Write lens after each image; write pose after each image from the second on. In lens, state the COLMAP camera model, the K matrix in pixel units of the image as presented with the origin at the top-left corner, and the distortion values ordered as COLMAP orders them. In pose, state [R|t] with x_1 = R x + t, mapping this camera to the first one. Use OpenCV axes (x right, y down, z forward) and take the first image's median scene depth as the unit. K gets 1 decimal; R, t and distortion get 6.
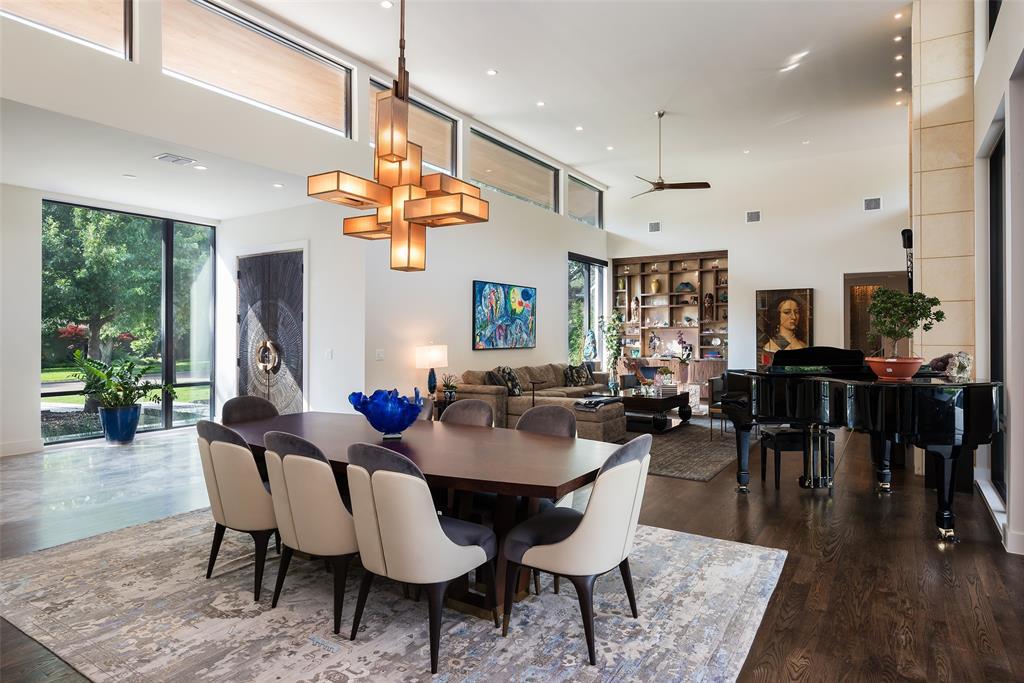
lens RADIAL K [[589.6, 0, 512.9], [0, 589.6, 336.1], [0, 0, 1]] dist [-0.001839, 0.001390]
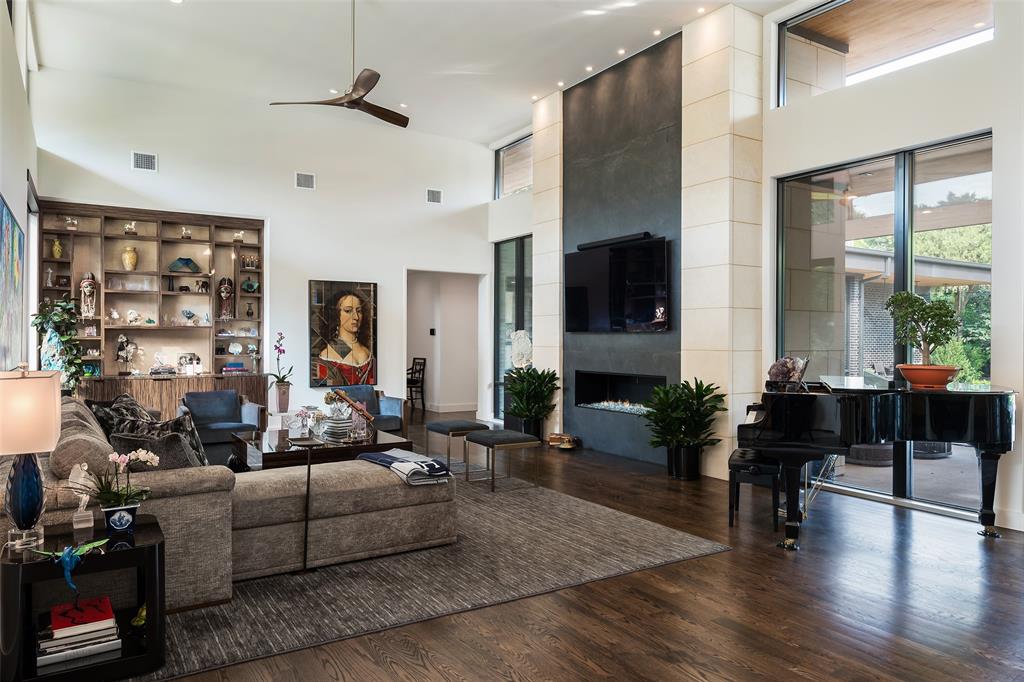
lens RADIAL K [[654.2, 0, 512.3], [0, 654.2, 341.1], [0, 0, 1]] dist [0.008708, 0.001772]
pose [[0.438775, 0.001453, 0.898596, -0.231262], [-0.000402, 0.999999, -0.001421, 0.002026], [-0.898597, 0.000263, 0.438775, 0.412828]]
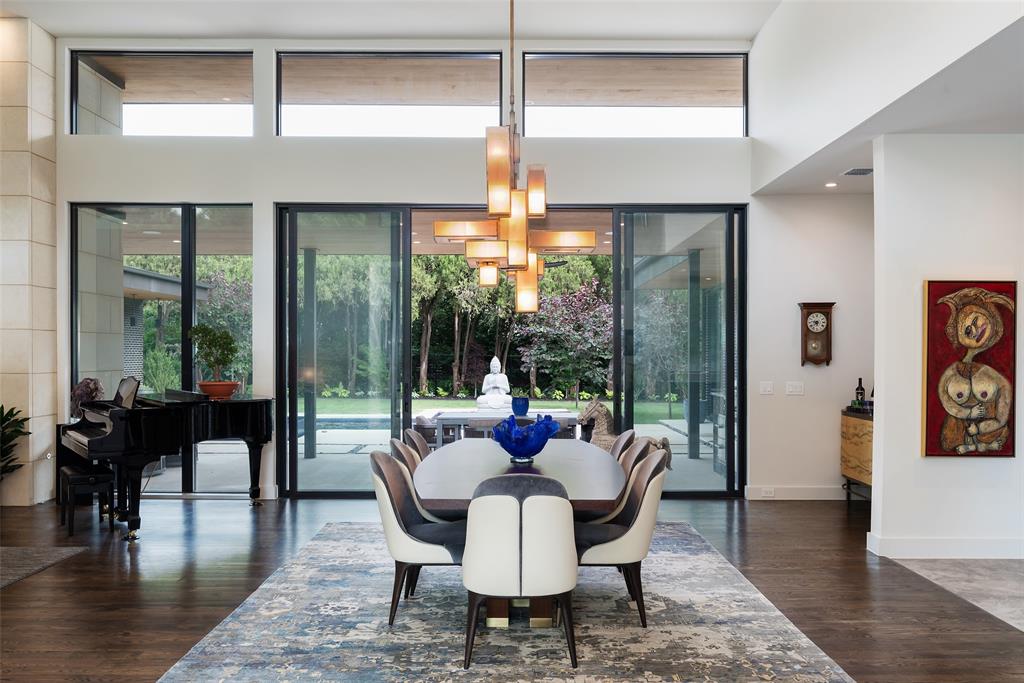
lens RADIAL K [[816.7, 0, 512.2], [0, 816.7, 345.3], [0, 0, 1]] dist [-0.003317, -0.003211]
pose [[-0.543687, 0.009964, 0.839229, -0.395561], [0.002825, 0.999946, -0.010042, -0.004418], [-0.839283, -0.003089, -0.543686, 0.499979]]
